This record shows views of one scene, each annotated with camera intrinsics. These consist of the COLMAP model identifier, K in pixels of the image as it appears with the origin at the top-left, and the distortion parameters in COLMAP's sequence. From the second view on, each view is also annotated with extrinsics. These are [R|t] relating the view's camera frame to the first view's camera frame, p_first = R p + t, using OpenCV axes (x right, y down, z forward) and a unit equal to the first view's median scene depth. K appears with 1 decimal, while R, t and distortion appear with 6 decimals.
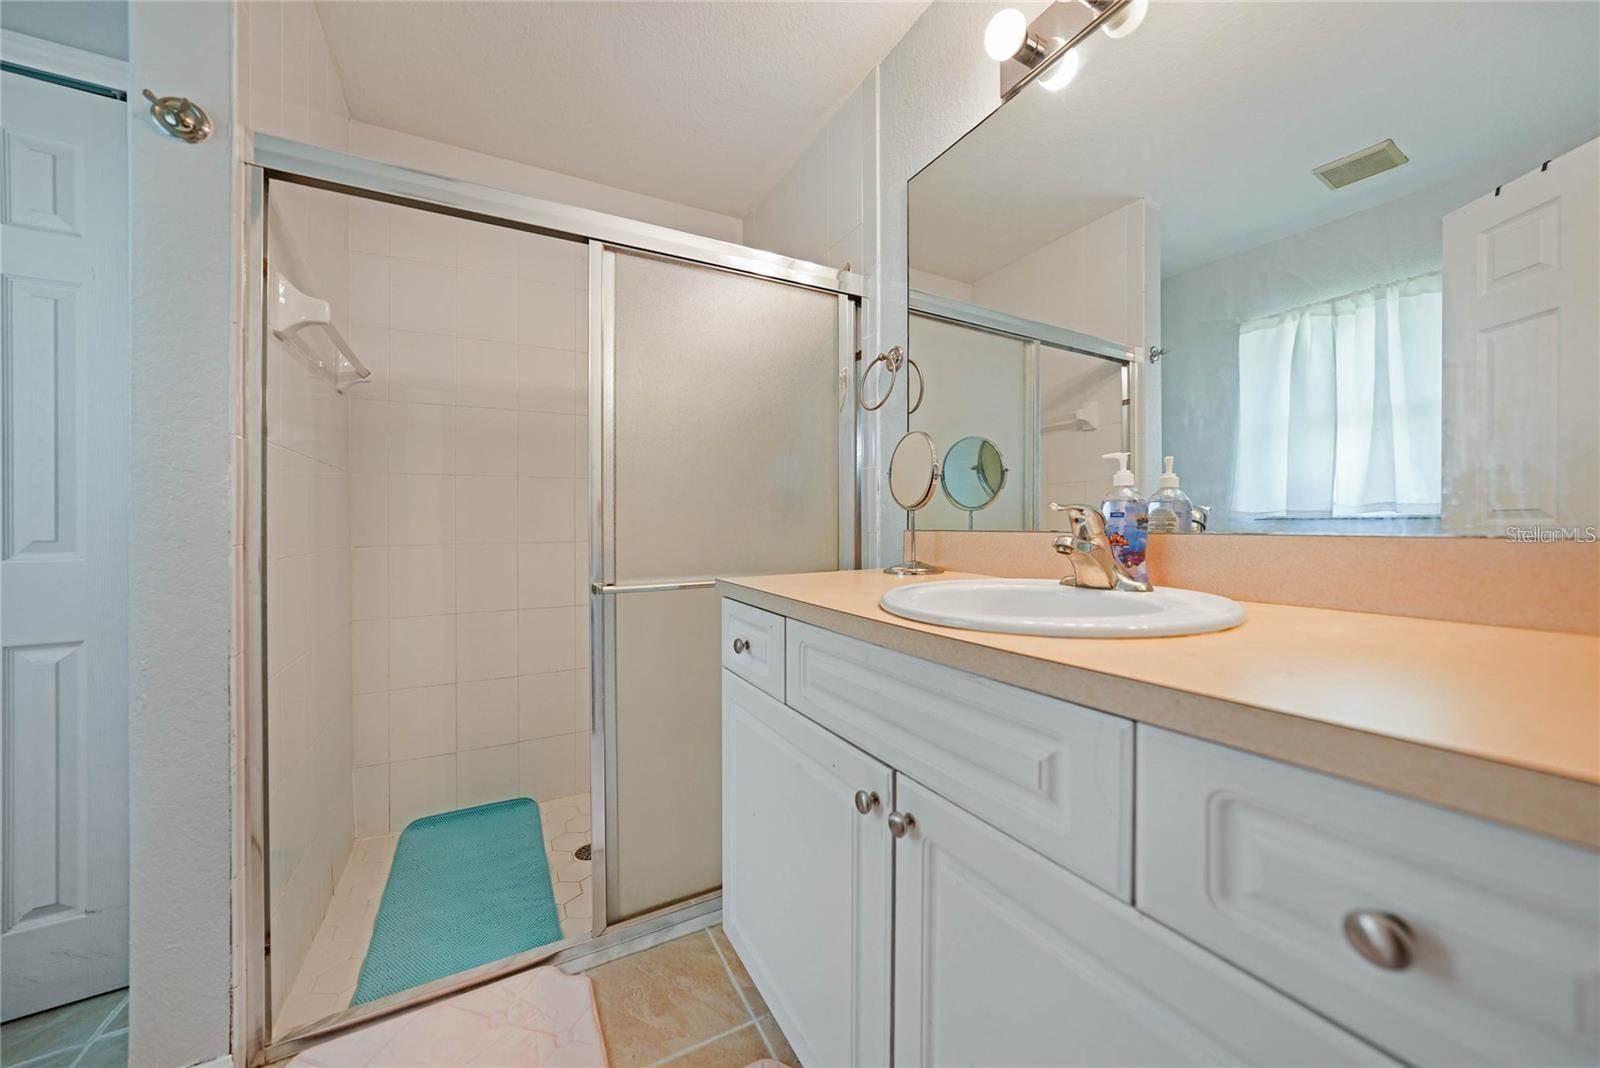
lens RADIAL K [[554.4, 0, 797.2], [0, 554.4, 518.7], [0, 0, 1]] dist [-0.020917, 0.005512]
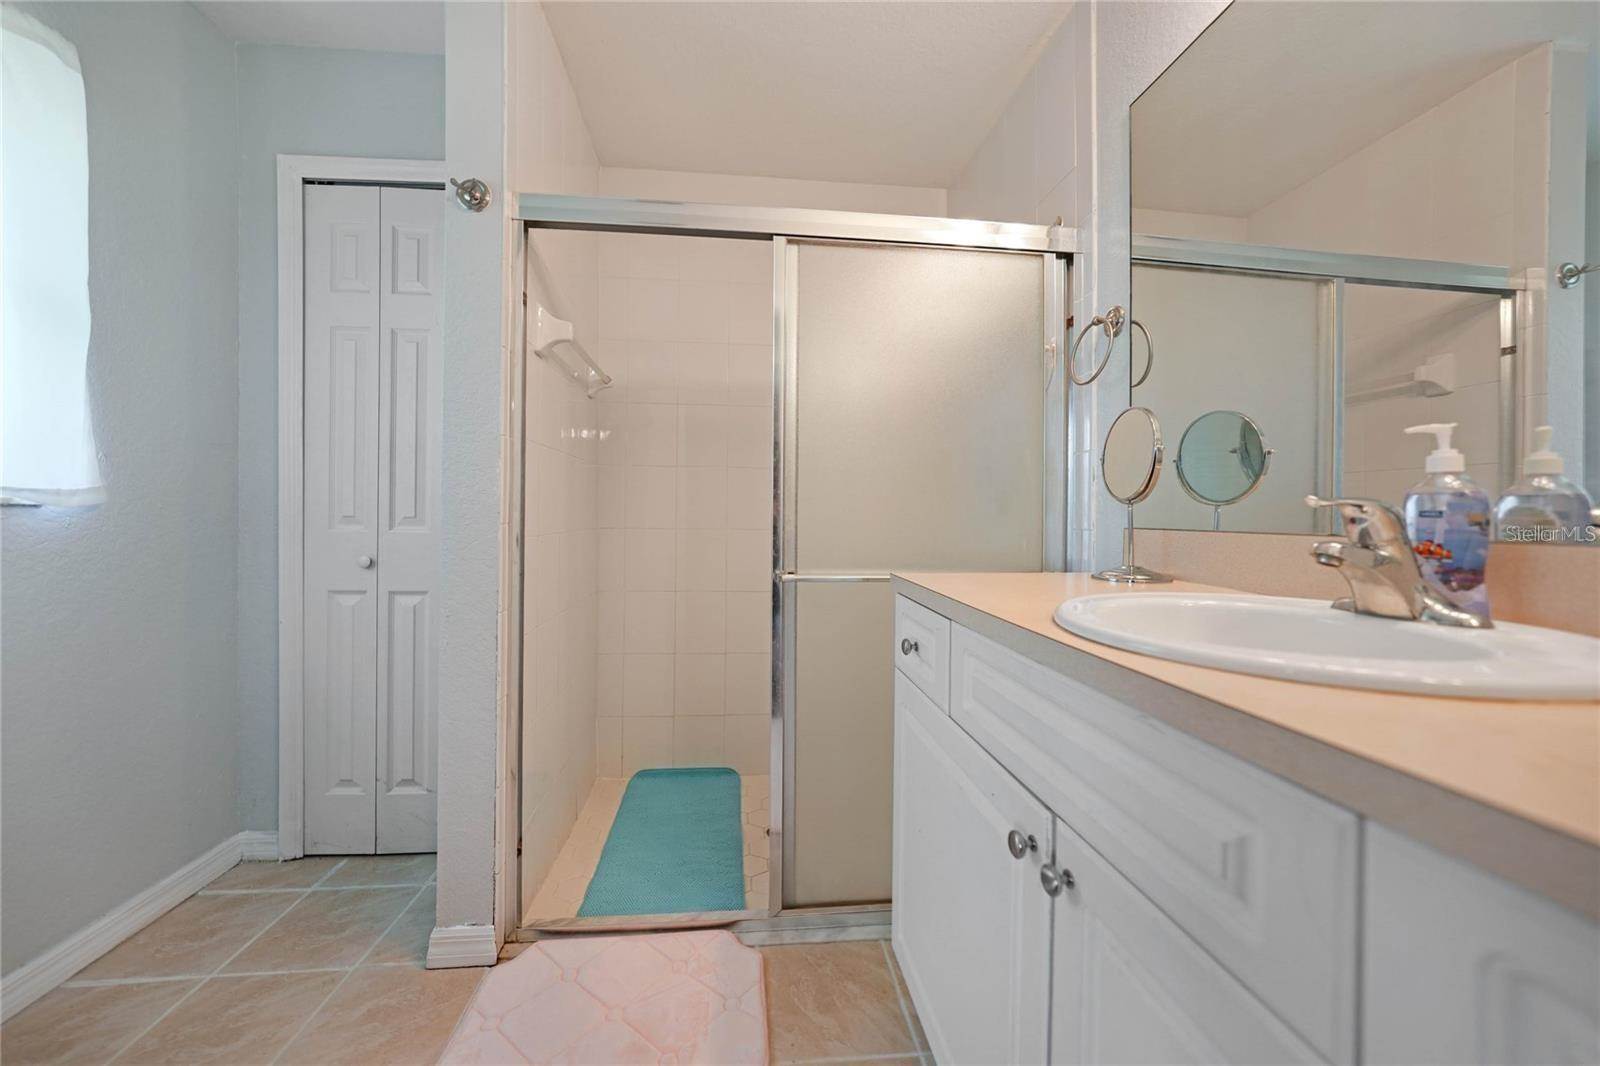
lens RADIAL K [[576.6, 0, 814.4], [0, 576.6, 506.5], [0, 0, 1]] dist [-0.021921, 0.002055]
pose [[0.925194, 0.015717, -0.379170, 0.105411], [-0.018077, 0.999833, -0.002666, -0.000378], [0.379065, 0.009321, 0.925323, 0.040407]]
